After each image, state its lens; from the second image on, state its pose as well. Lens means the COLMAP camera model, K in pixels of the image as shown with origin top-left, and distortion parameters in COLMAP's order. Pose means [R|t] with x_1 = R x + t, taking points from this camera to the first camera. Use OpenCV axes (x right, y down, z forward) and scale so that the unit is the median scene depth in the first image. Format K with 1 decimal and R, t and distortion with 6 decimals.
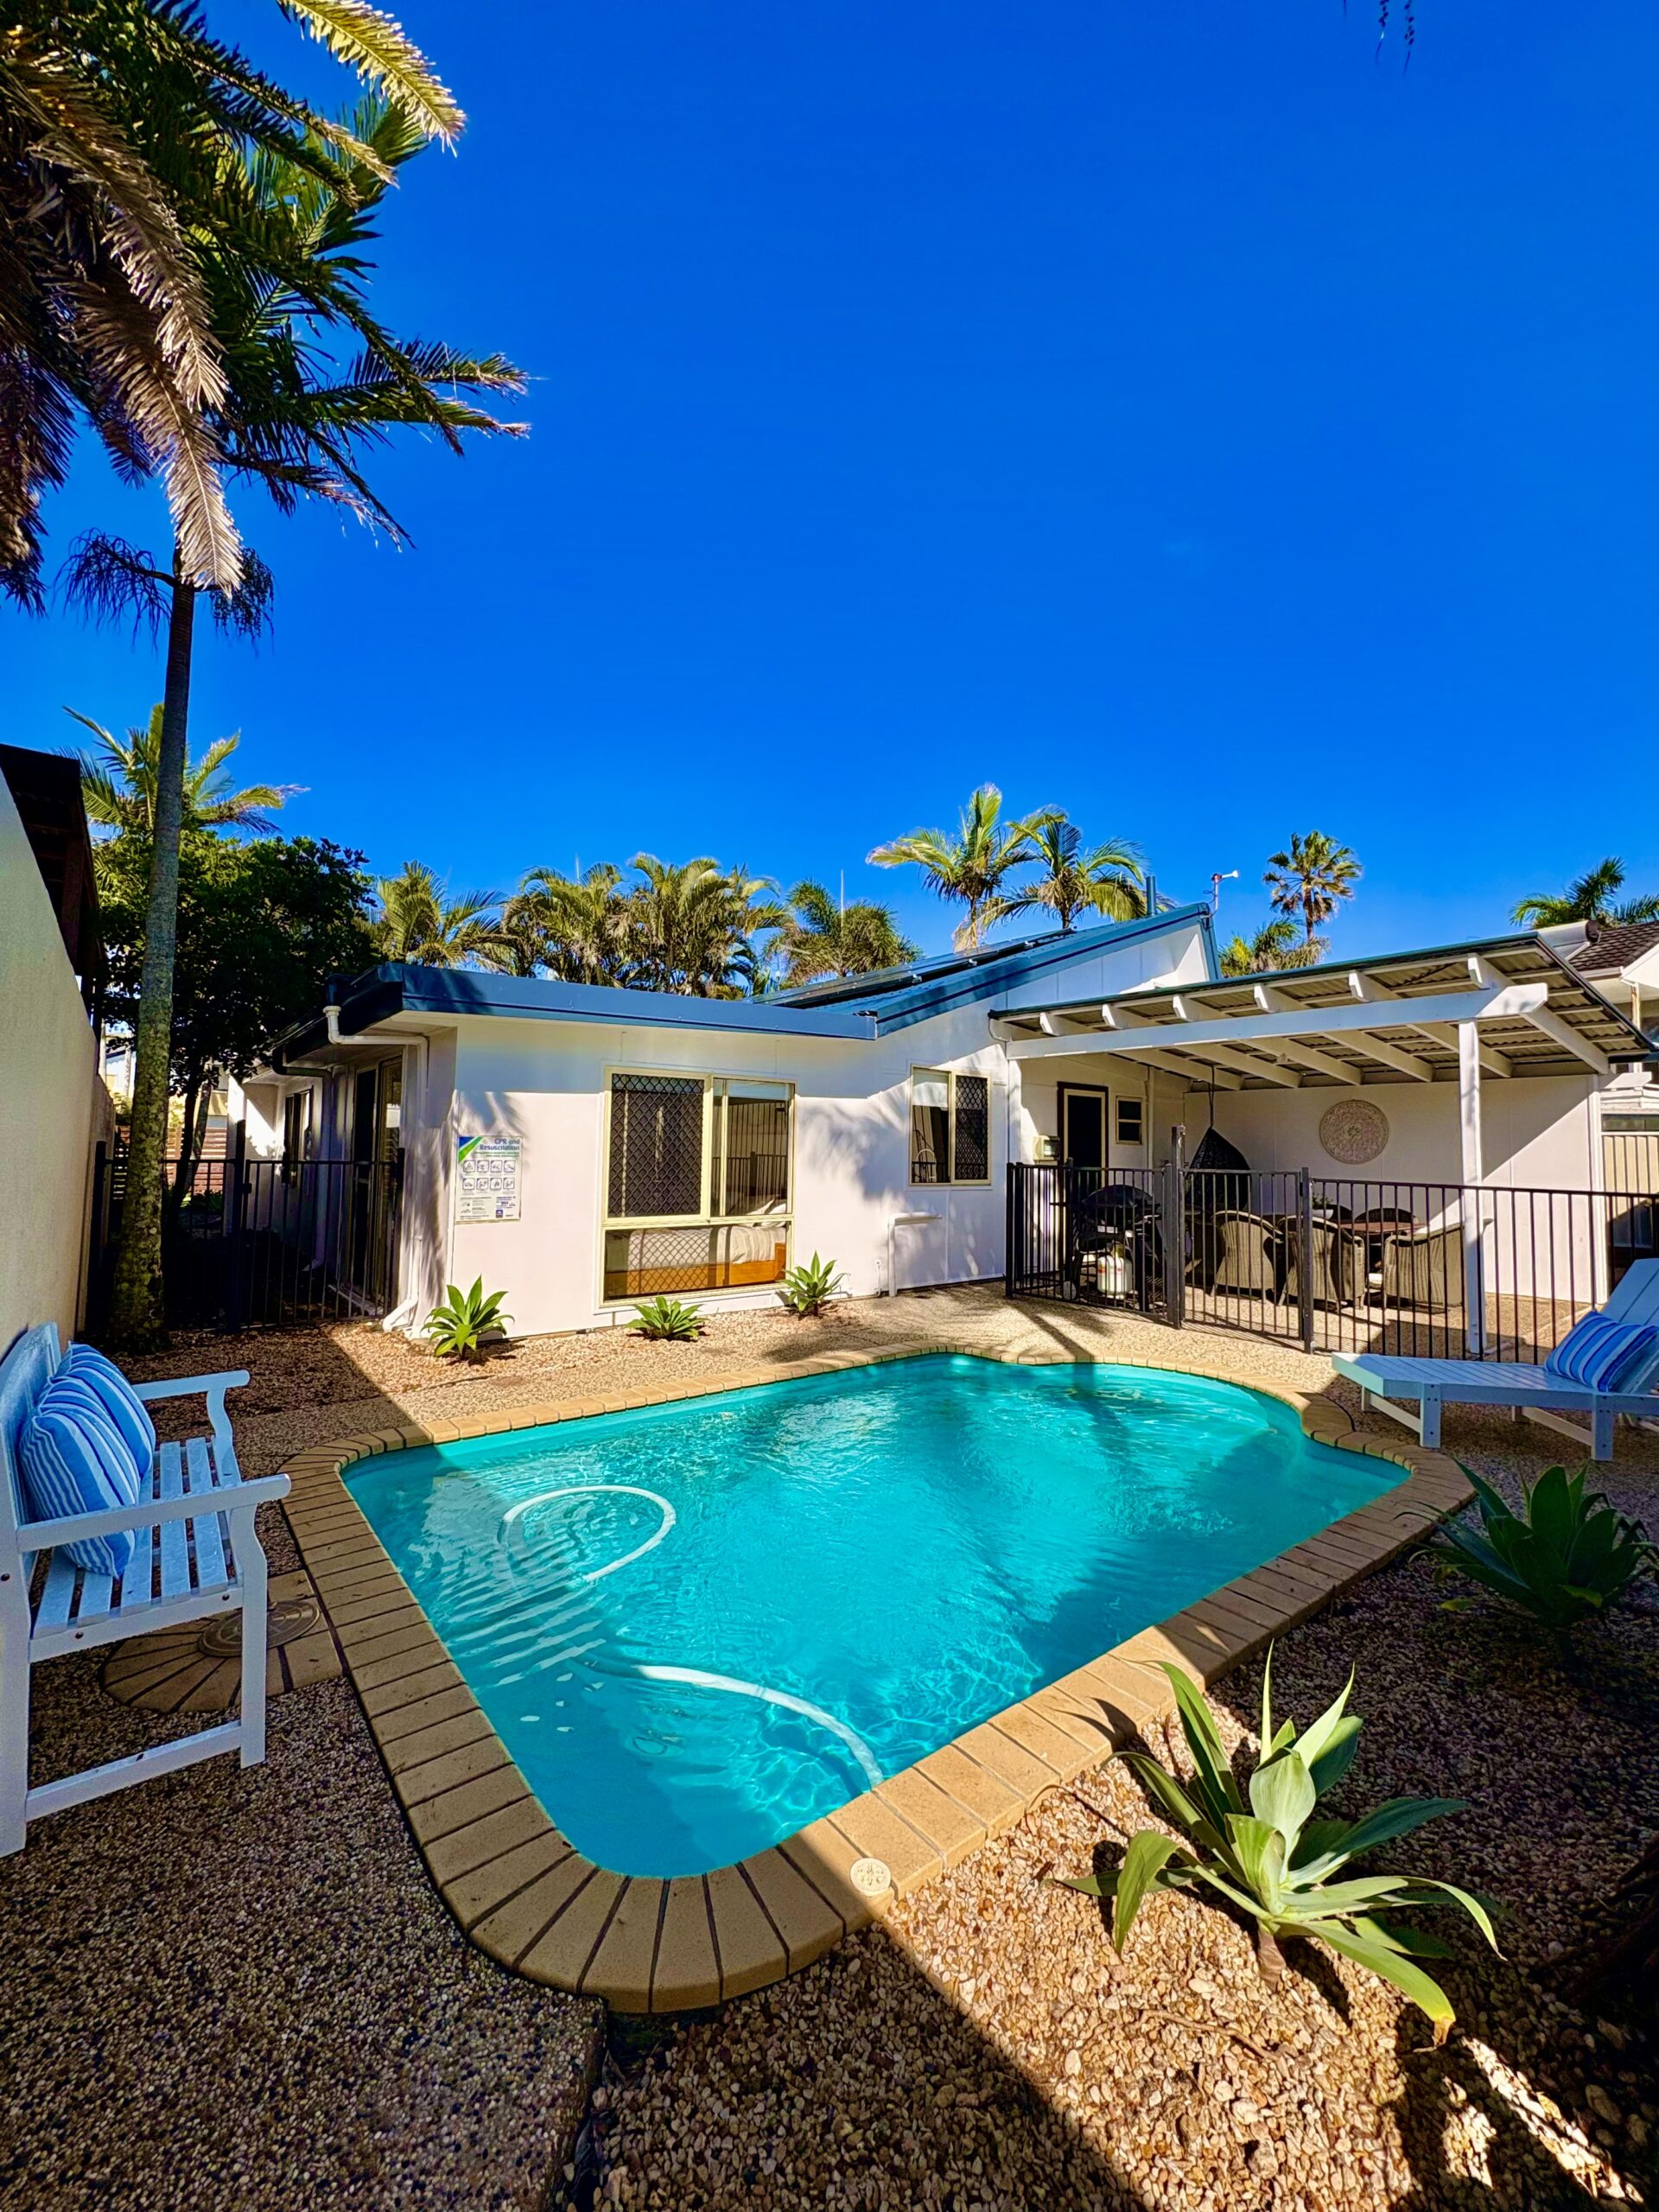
lens RADIAL K [[862.1, 0, 830.5], [0, 862.1, 1113.2], [0, 0, 1]] dist [-0.001105, -0.000262]
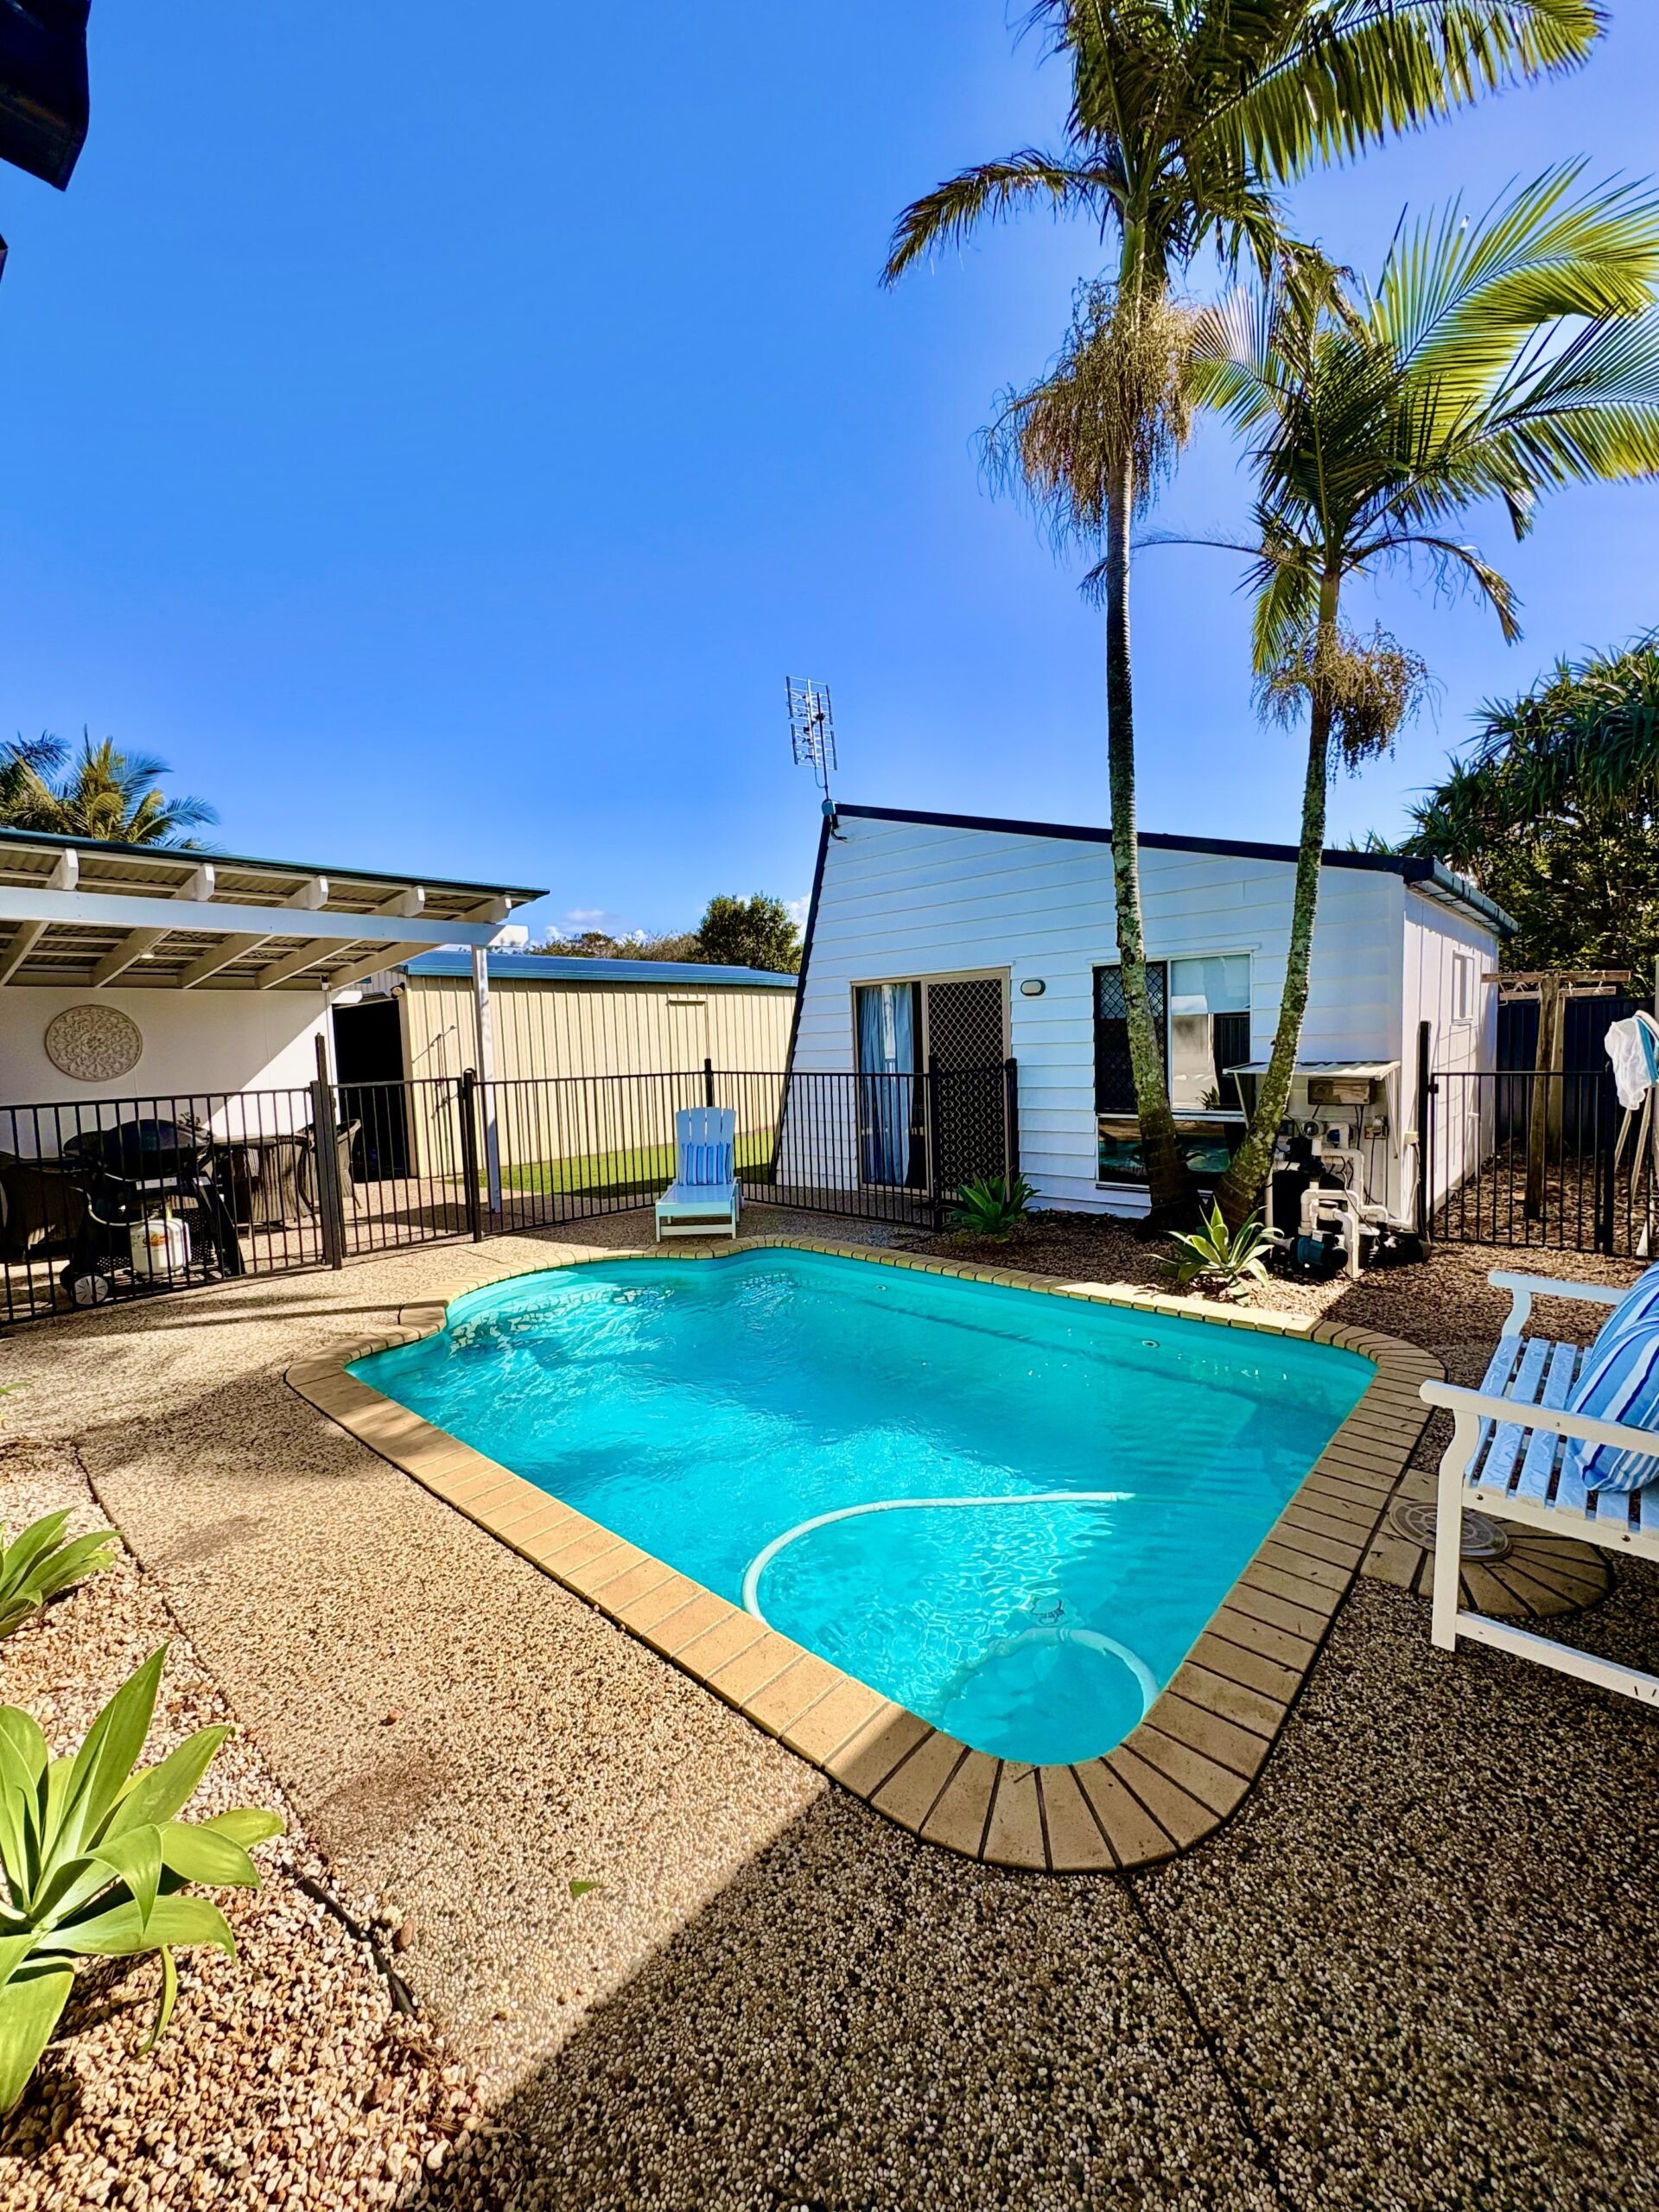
lens RADIAL K [[880.2, 0, 828.5], [0, 880.2, 1102.7], [0, 0, 1]] dist [-0.000757, 0.000360]
pose [[-0.156087, -0.083777, 0.984184, -0.650551], [-0.009419, 0.996477, 0.083330, 0.006450], [-0.987698, 0.003737, -0.156326, 0.800887]]
